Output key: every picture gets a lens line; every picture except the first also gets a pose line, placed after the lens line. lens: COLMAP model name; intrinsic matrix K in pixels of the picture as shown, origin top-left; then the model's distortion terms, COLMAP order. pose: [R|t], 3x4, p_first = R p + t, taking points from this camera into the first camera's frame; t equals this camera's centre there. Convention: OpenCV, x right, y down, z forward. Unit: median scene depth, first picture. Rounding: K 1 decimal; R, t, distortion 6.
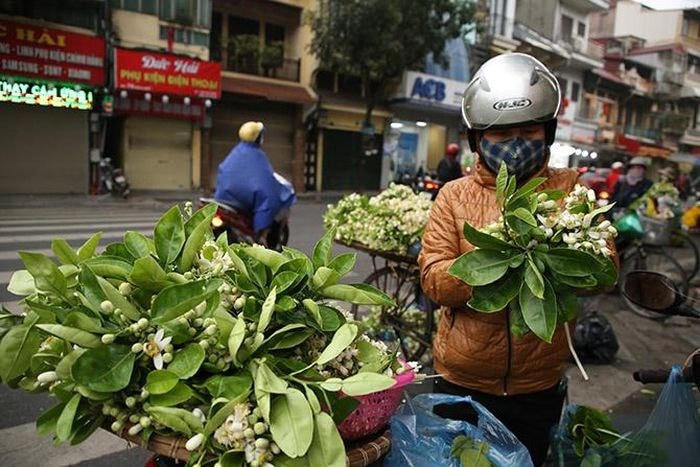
lens RADIAL K [[490.6, 0, 342.6], [0, 490.6, 233.3], [0, 0, 1]] dist [-0.052566, 0.025178]
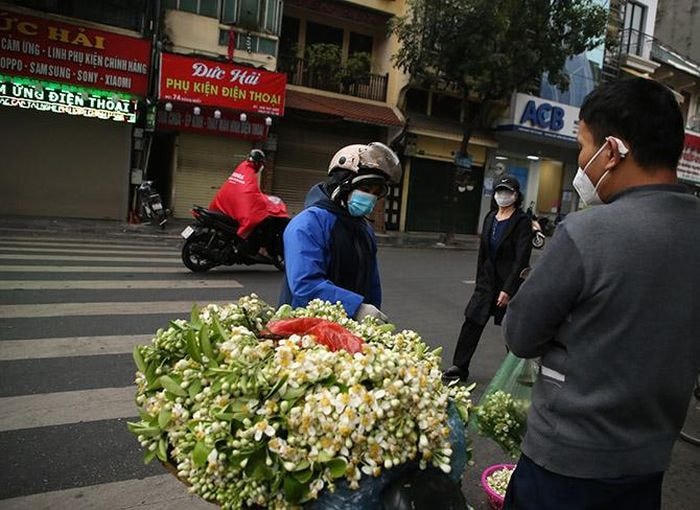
lens RADIAL K [[528.8, 0, 383.5], [0, 528.8, 253.7], [0, 0, 1]] dist [-0.063596, 0.016884]
pose [[0.990647, 0.062547, -0.121272, 0.034810], [-0.066638, 0.997327, -0.029967, -0.020348], [0.119074, 0.037768, 0.992167, 0.108448]]
